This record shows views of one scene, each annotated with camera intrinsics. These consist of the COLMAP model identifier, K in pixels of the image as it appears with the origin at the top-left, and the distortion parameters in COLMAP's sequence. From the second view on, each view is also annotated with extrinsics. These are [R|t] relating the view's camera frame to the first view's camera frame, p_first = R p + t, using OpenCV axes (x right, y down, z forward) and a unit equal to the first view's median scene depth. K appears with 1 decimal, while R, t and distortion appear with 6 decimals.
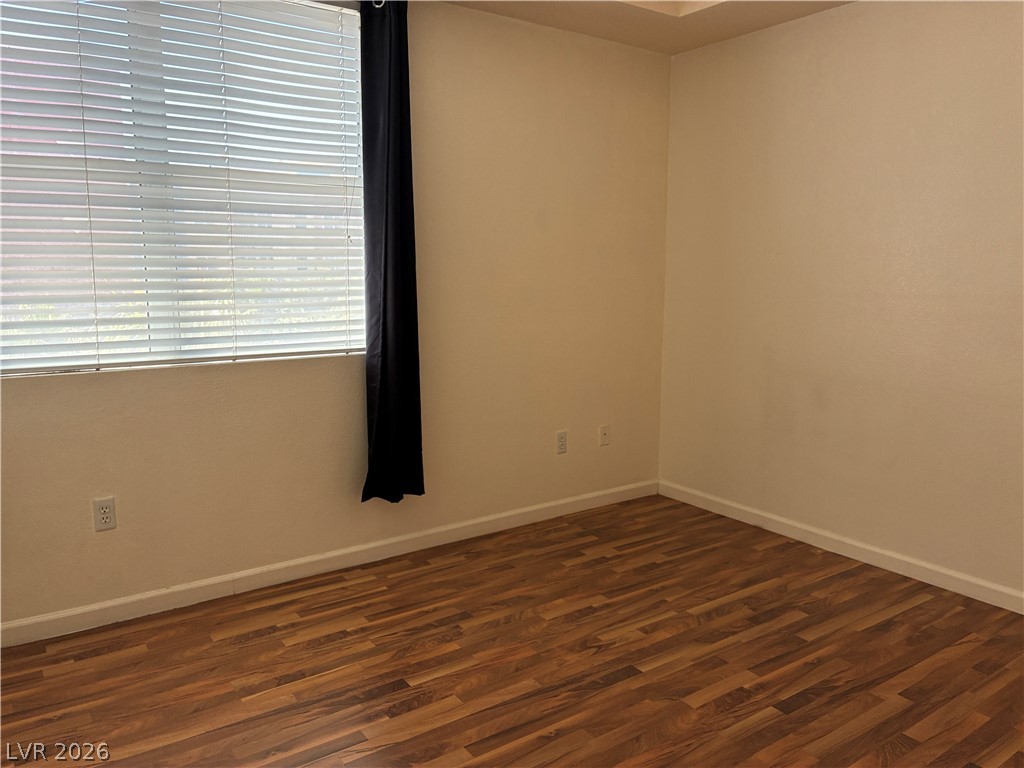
lens RADIAL K [[768.6, 0, 512.0], [0, 768.6, 384.0], [0, 0, 1]] dist [0.026556, -0.016665]
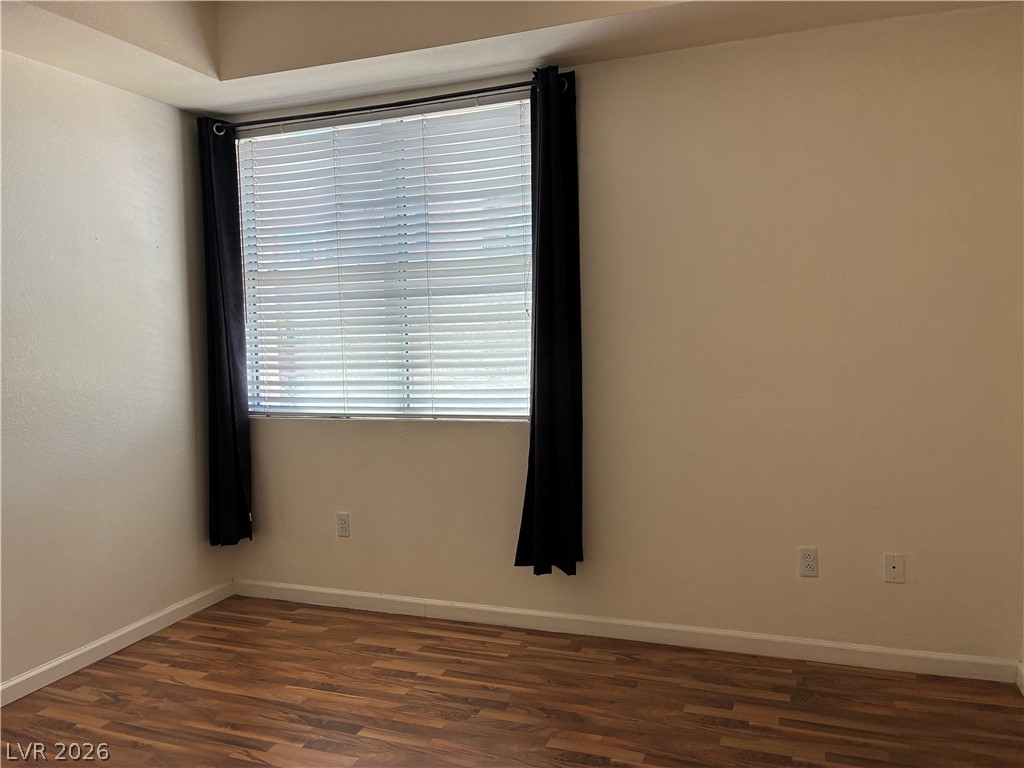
lens RADIAL K [[756.2, 0, 512.0], [0, 756.2, 384.0], [0, 0, 1]] dist [0.050870, -0.060279]
pose [[0.571777, 0.036227, -0.819609, 0.654079], [-0.097424, 0.994954, -0.023988, -0.066013], [0.814604, 0.093565, 0.572421, 0.413324]]
